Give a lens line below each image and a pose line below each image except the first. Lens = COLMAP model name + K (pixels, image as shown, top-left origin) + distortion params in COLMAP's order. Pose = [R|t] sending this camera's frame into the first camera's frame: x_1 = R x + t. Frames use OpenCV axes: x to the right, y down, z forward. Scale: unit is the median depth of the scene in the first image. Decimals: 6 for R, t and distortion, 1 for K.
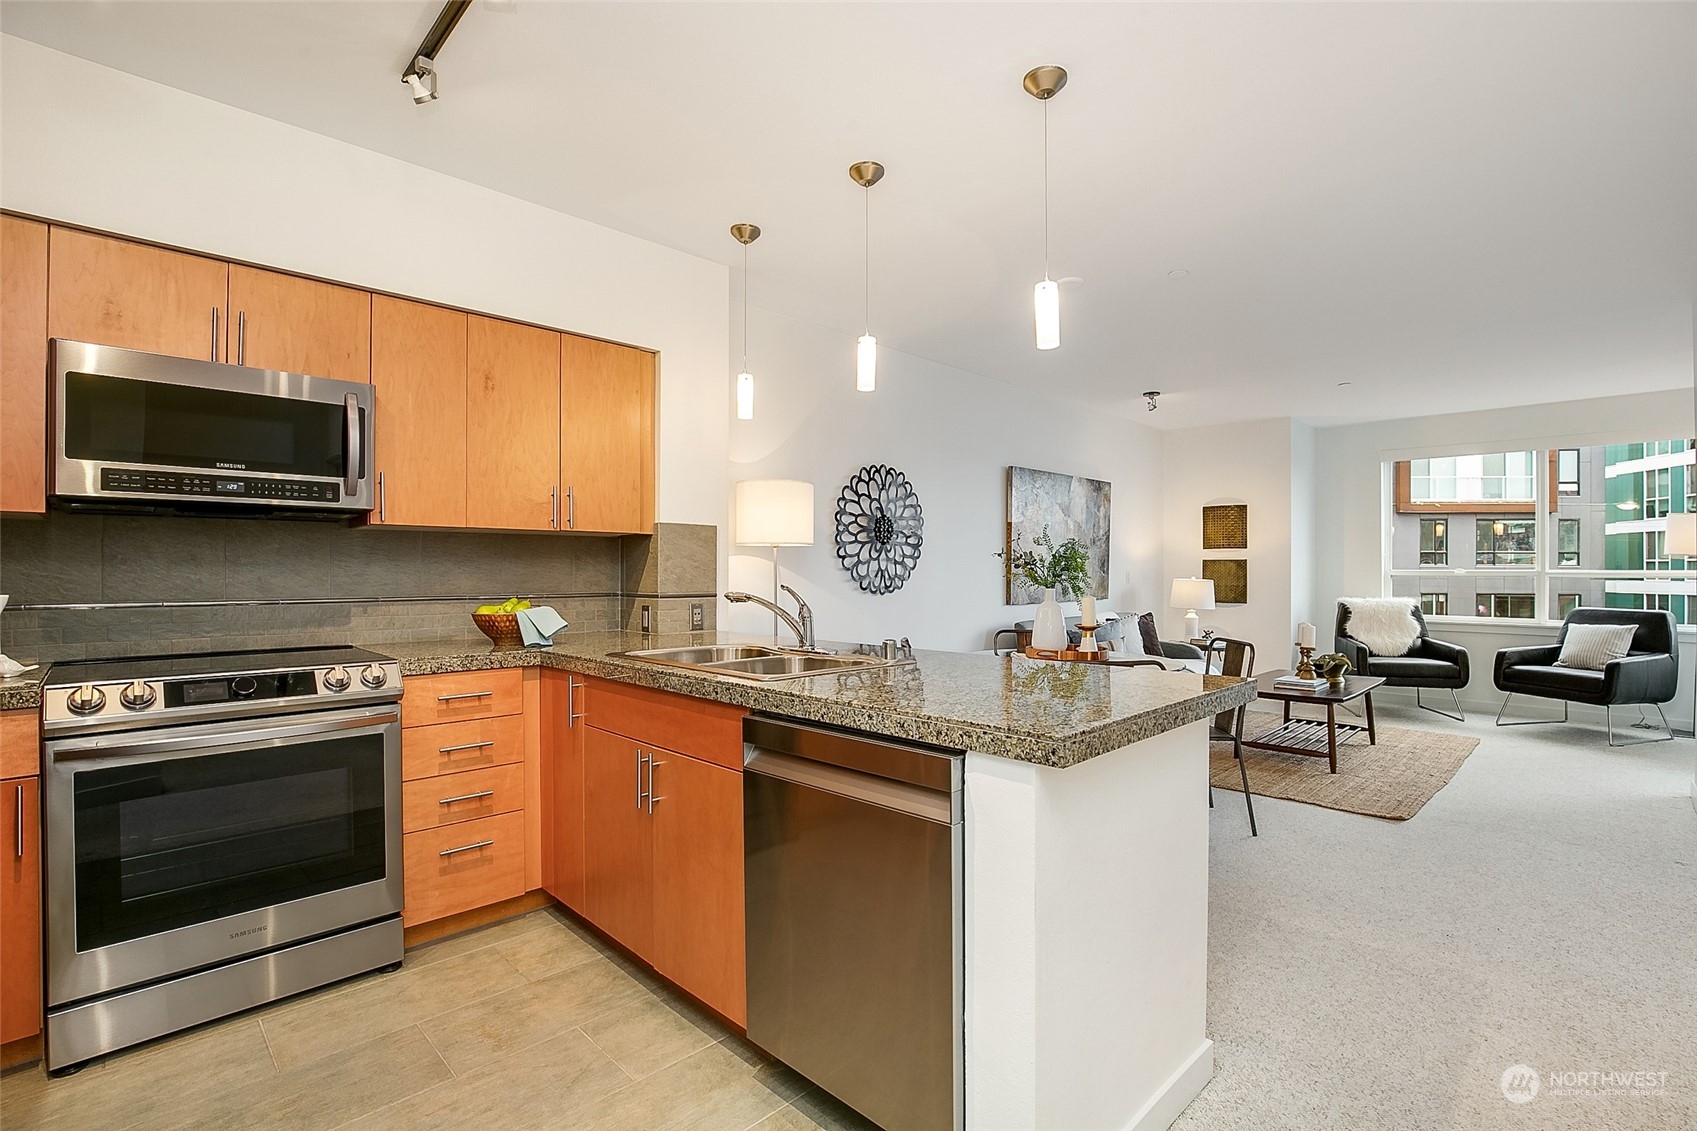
lens RADIAL K [[773.9, 0, 846.7], [0, 773.9, 576.8], [0, 0, 1]] dist [-0.032127, 0.000411]
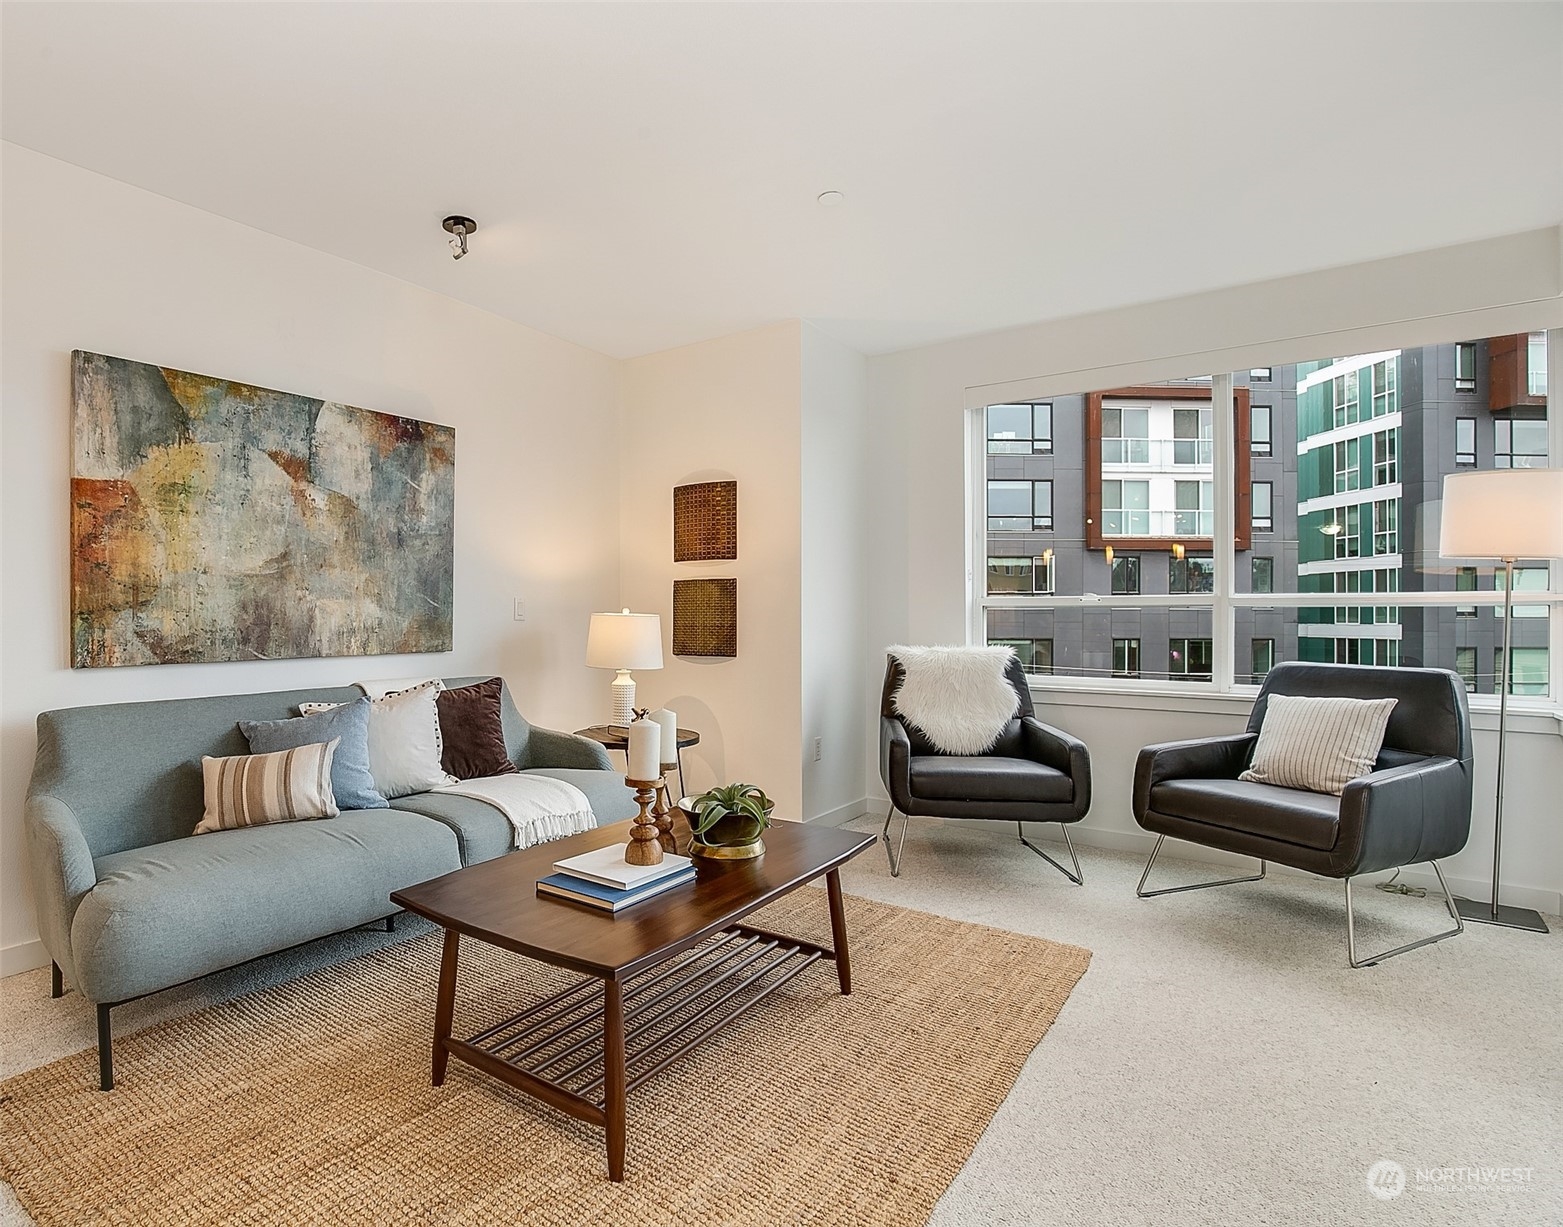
lens RADIAL K [[789.2, 0, 690.7], [0, 789.2, 615.7], [0, 0, 1]] dist [-0.032143, 0.000017]
pose [[0.991466, -0.001991, 0.130353, 0.448601], [0.003530, 0.999927, -0.011580, 0.011881], [-0.130320, 0.011941, 0.991400, 0.470428]]
